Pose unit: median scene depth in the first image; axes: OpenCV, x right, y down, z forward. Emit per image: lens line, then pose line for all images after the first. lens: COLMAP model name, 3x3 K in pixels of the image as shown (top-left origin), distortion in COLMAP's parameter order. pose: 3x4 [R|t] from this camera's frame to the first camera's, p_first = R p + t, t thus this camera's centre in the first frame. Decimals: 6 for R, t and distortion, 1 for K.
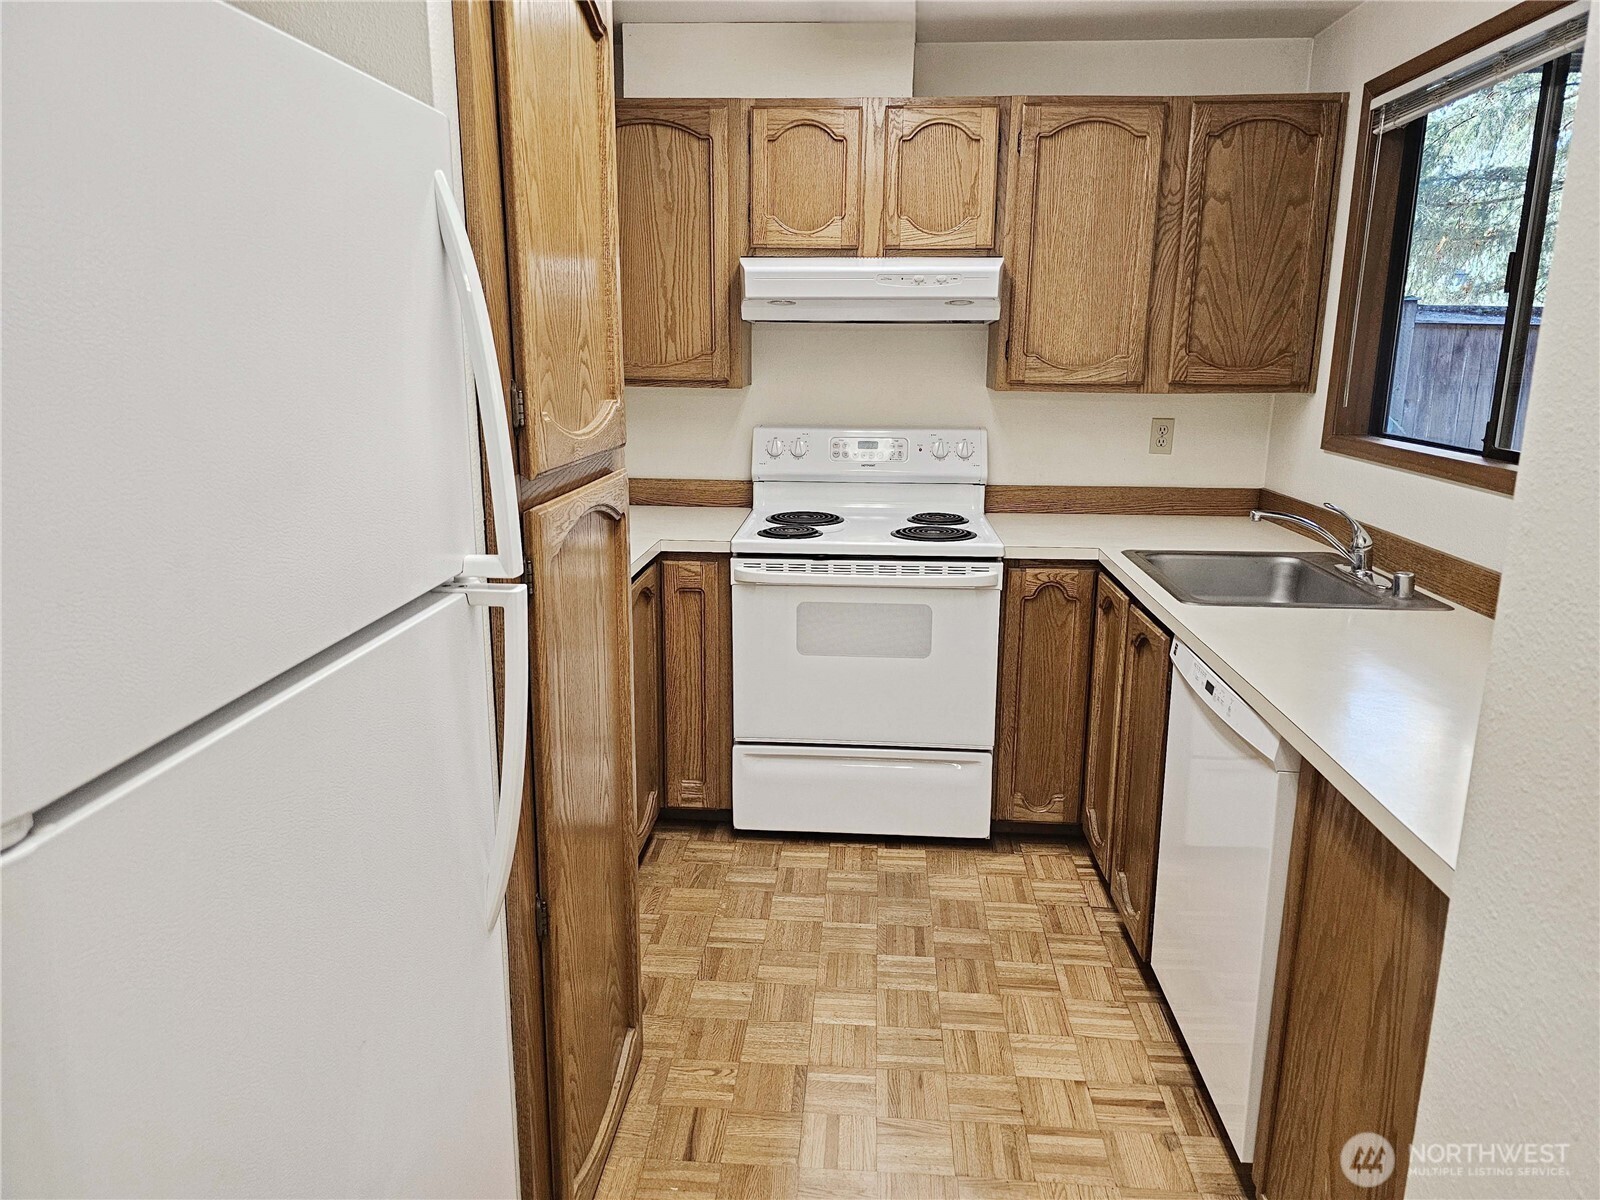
lens RADIAL K [[1075.0, 0, 792.6], [0, 1075.0, 600.6], [0, 0, 1]] dist [0.010728, -0.012264]
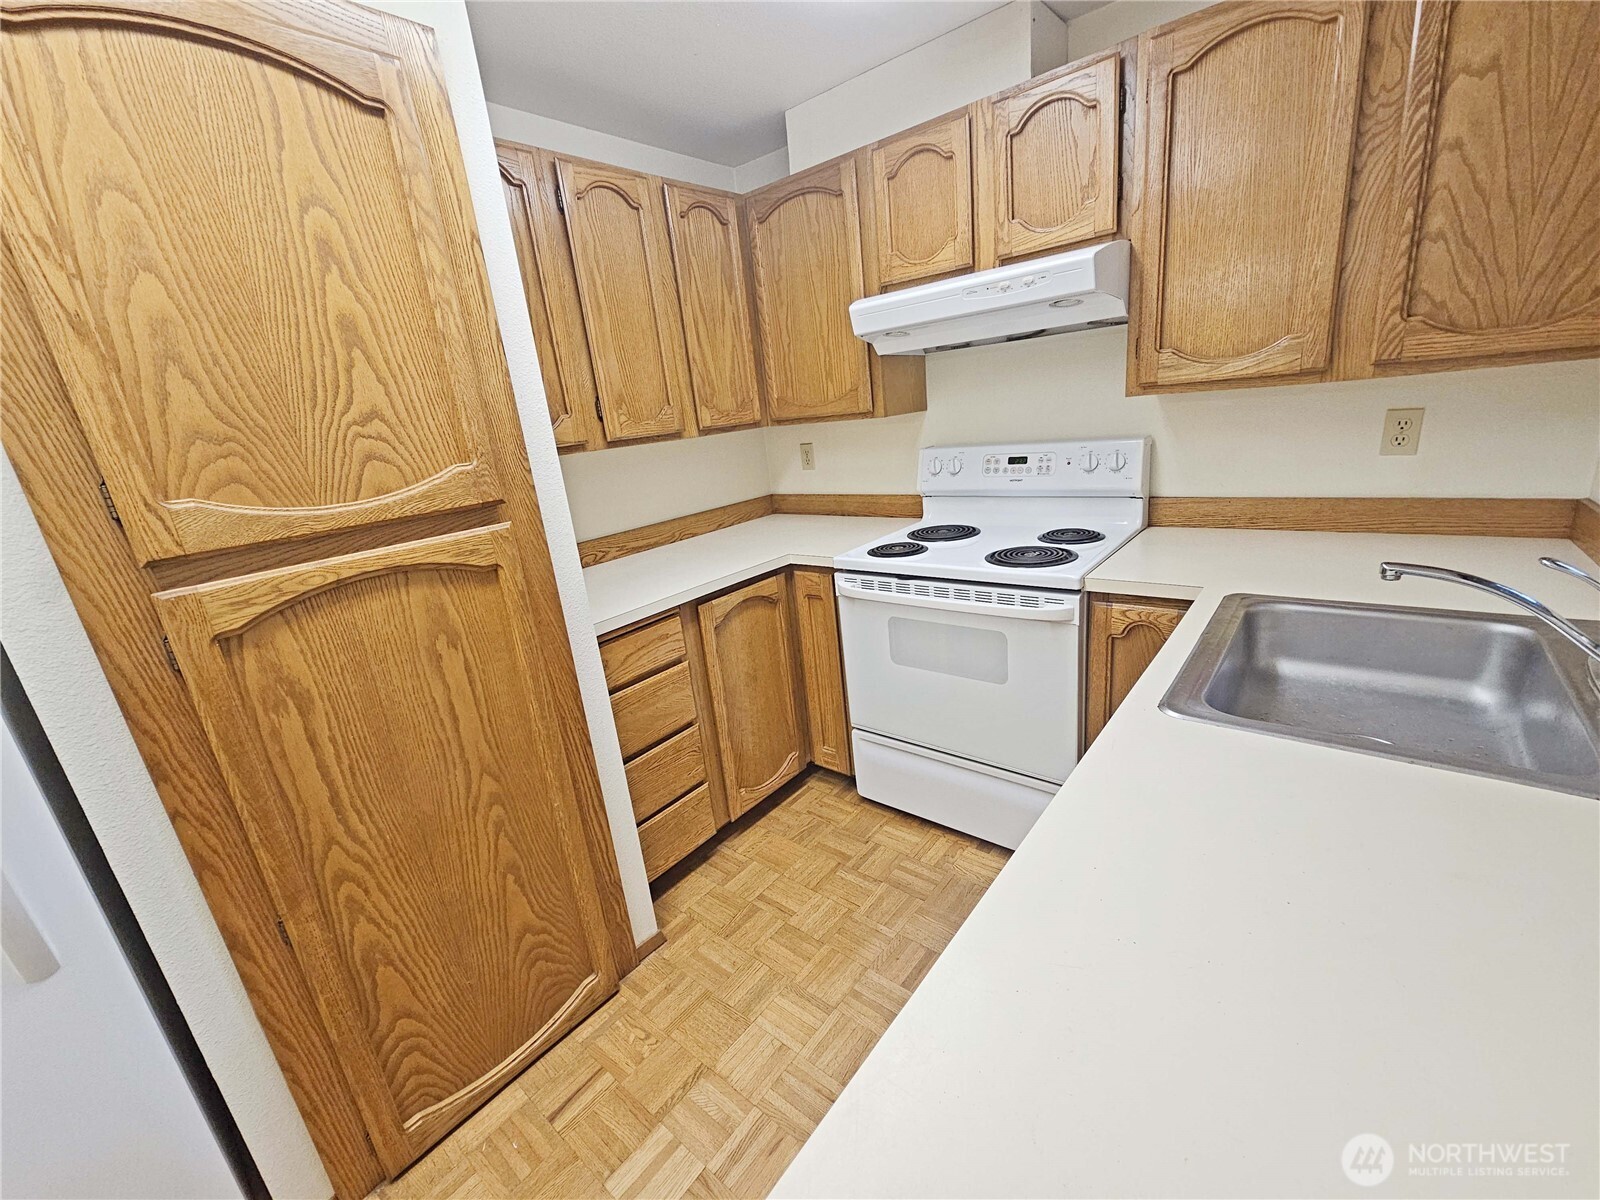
lens RADIAL K [[650.5, 0, 801.4], [0, 650.5, 600.5], [0, 0, 1]] dist [-0.009574, -0.001066]
pose [[0.801394, 0.080945, -0.592635, 0.316714], [-0.024309, 0.994390, 0.102948, -0.078080], [0.597643, -0.068096, 0.798865, 0.409169]]
